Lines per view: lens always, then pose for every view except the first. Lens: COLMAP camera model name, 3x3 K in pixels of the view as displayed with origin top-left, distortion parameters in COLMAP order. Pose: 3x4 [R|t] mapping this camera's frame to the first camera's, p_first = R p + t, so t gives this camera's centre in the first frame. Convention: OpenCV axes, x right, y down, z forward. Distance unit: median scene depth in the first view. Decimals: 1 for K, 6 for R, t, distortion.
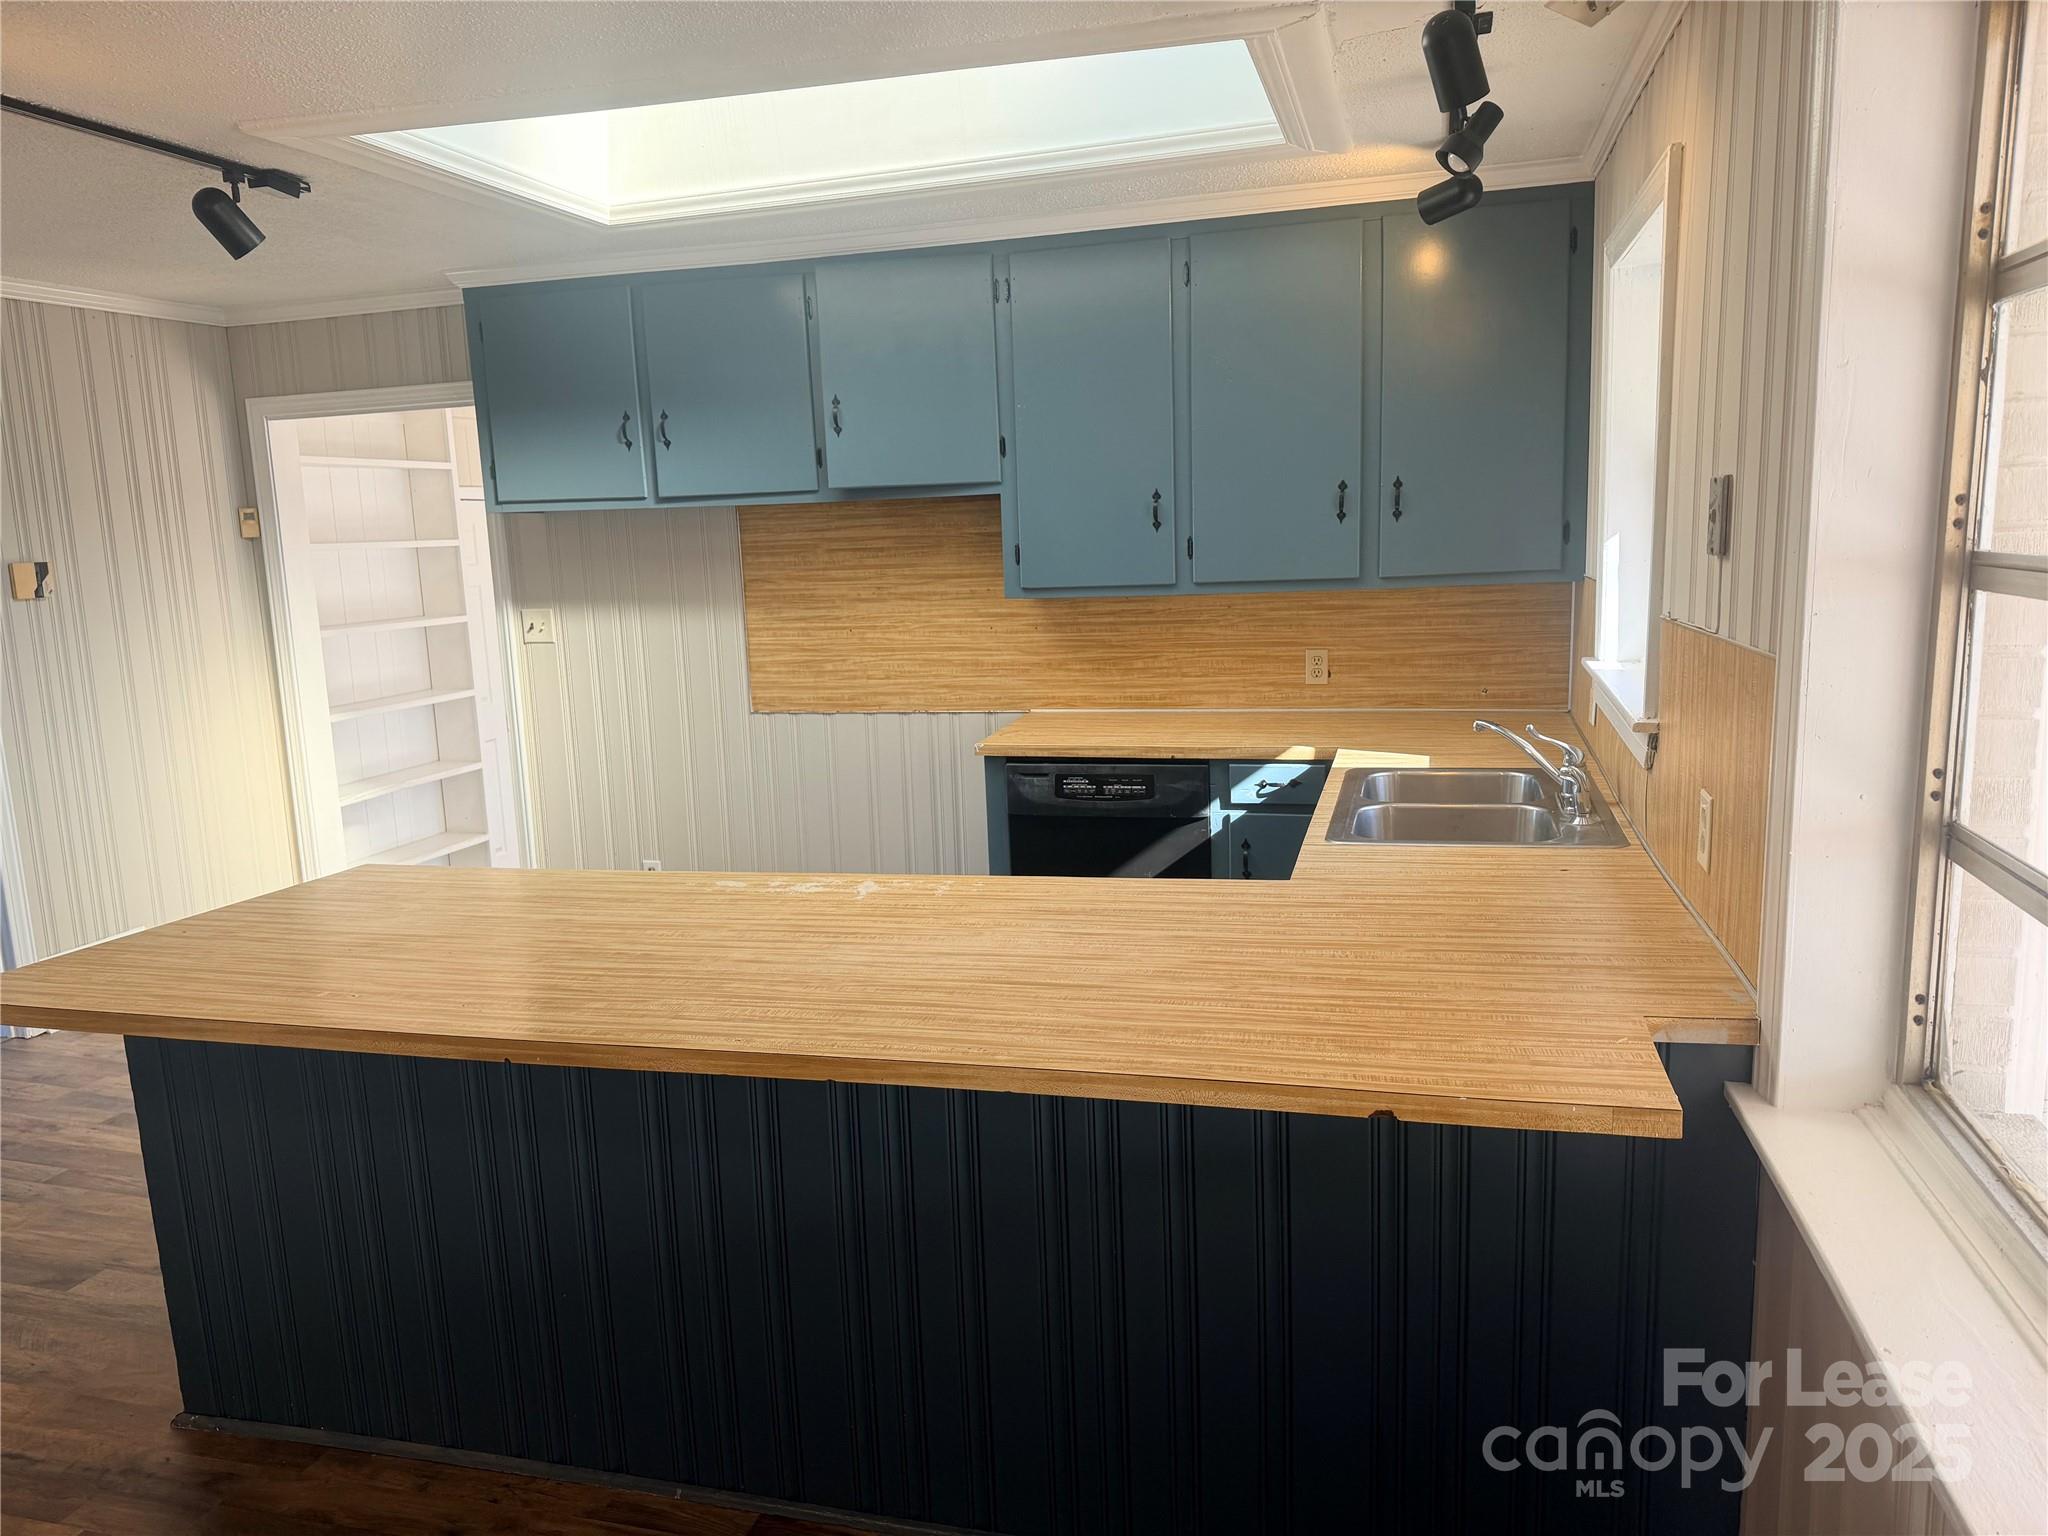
lens RADIAL K [[1417.9, 0, 1088.9], [0, 1417.9, 769.6], [0, 0, 1]] dist [0.163701, -0.234403]
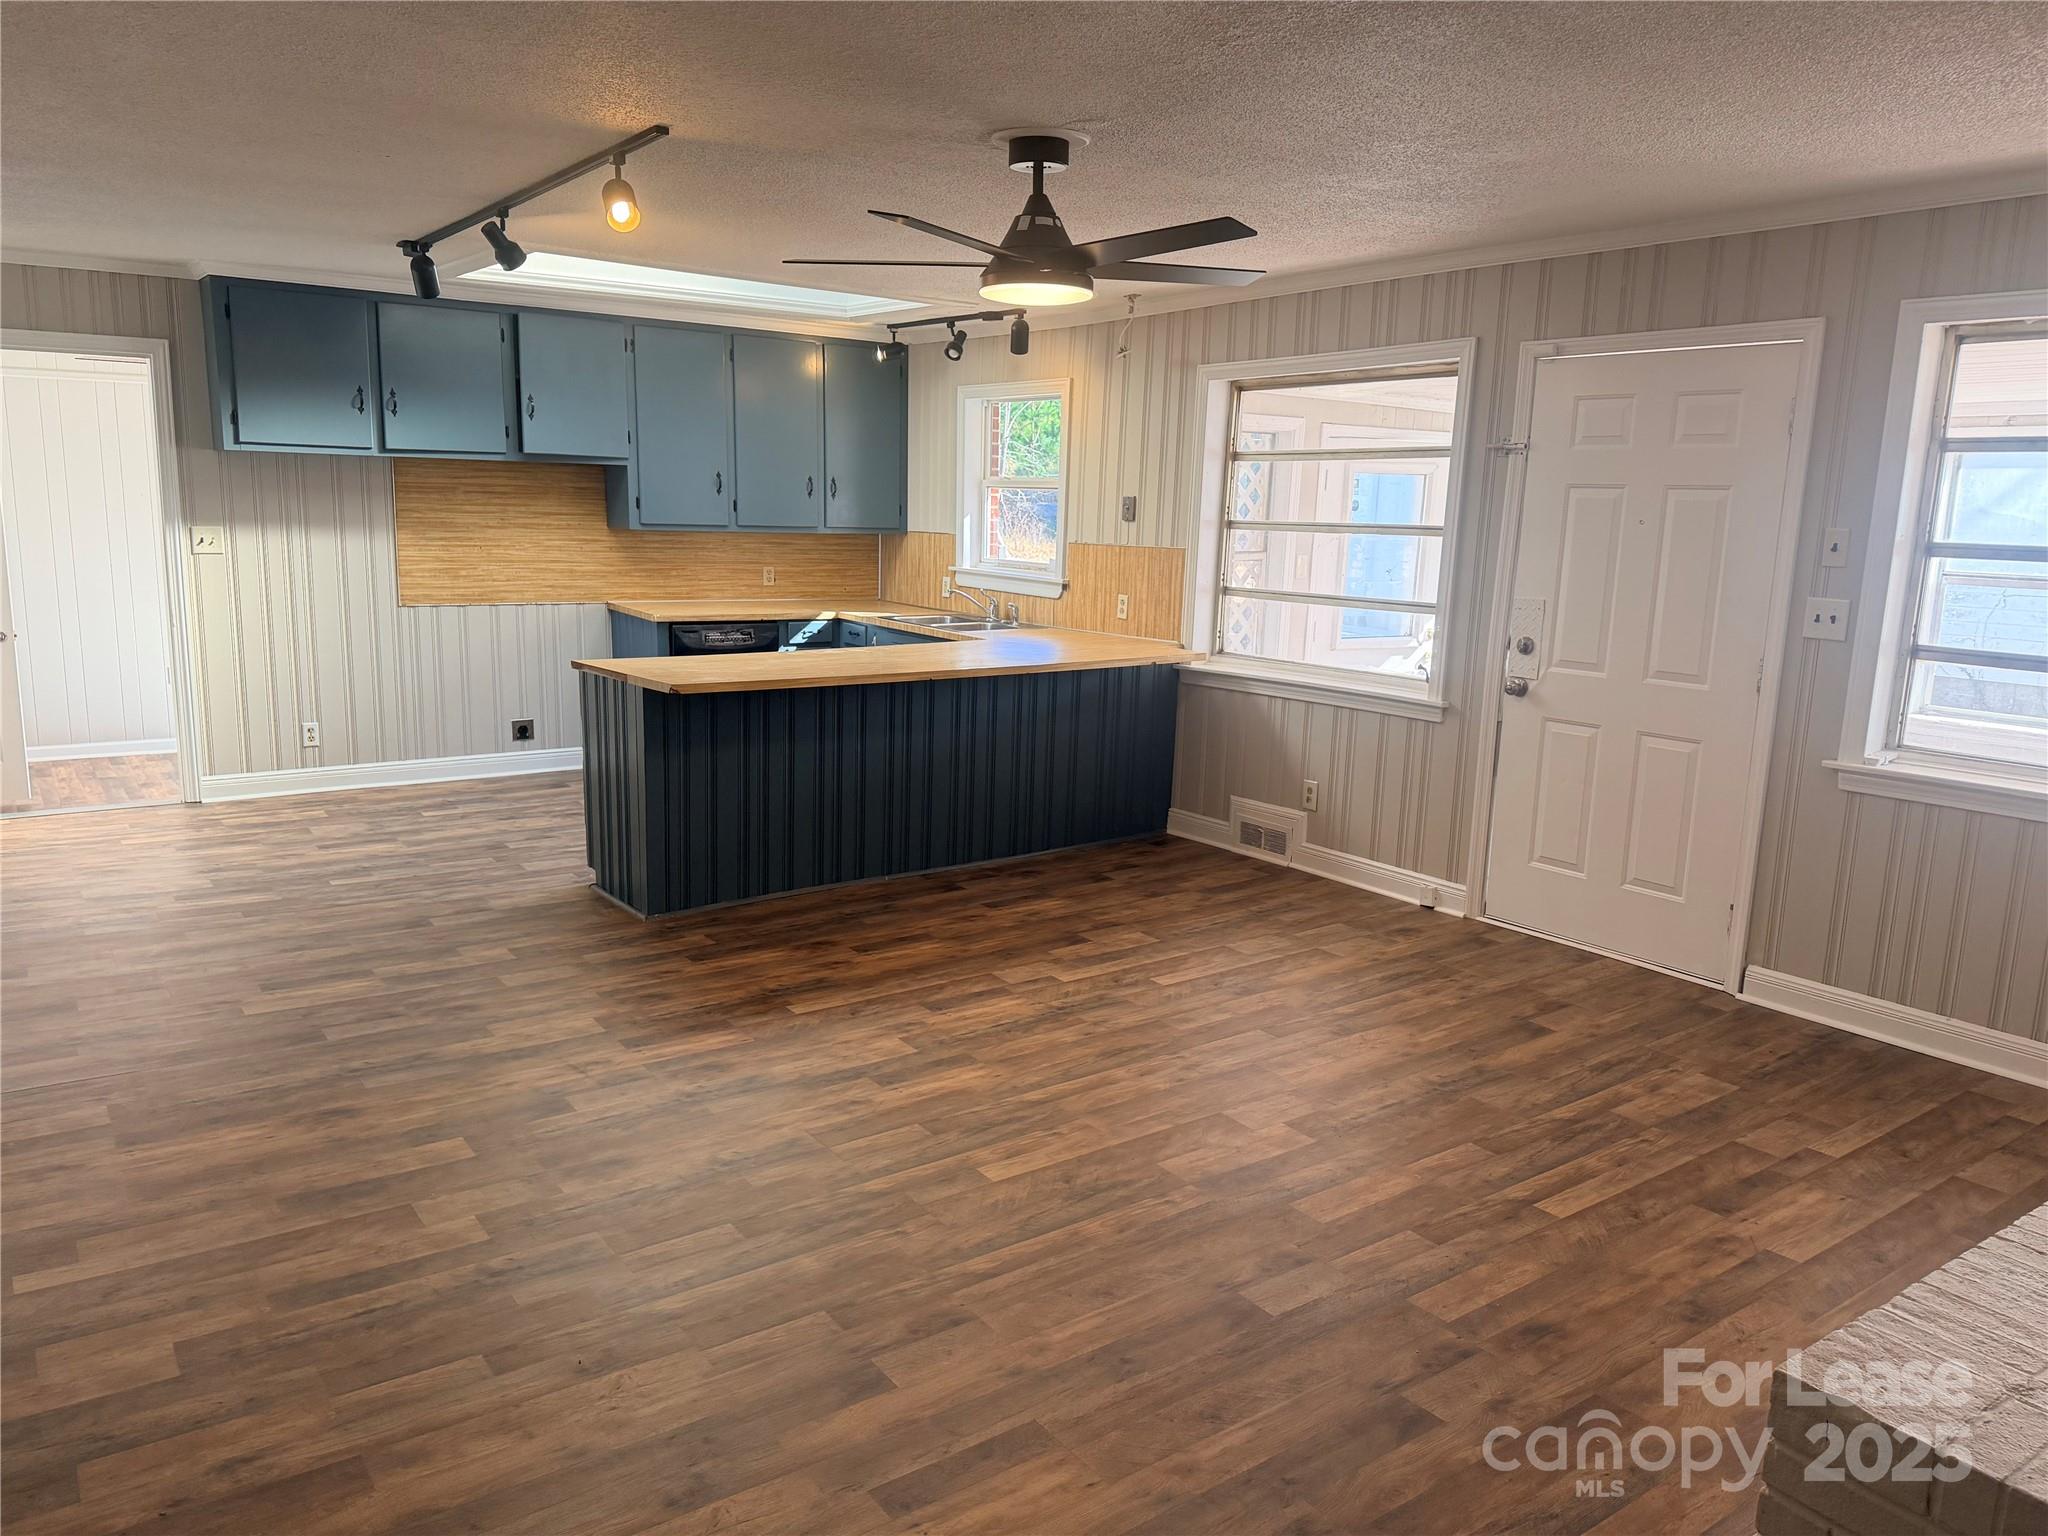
lens RADIAL K [[1417.9, 0, 1088.9], [0, 1417.9, 769.6], [0, 0, 1]] dist [0.163701, -0.234403]
pose [[0.611281, -0.095470, 0.785634, -0.983374], [0.086310, 0.994818, 0.053734, 0.102979], [-0.786693, 0.034962, 0.616354, -0.398643]]
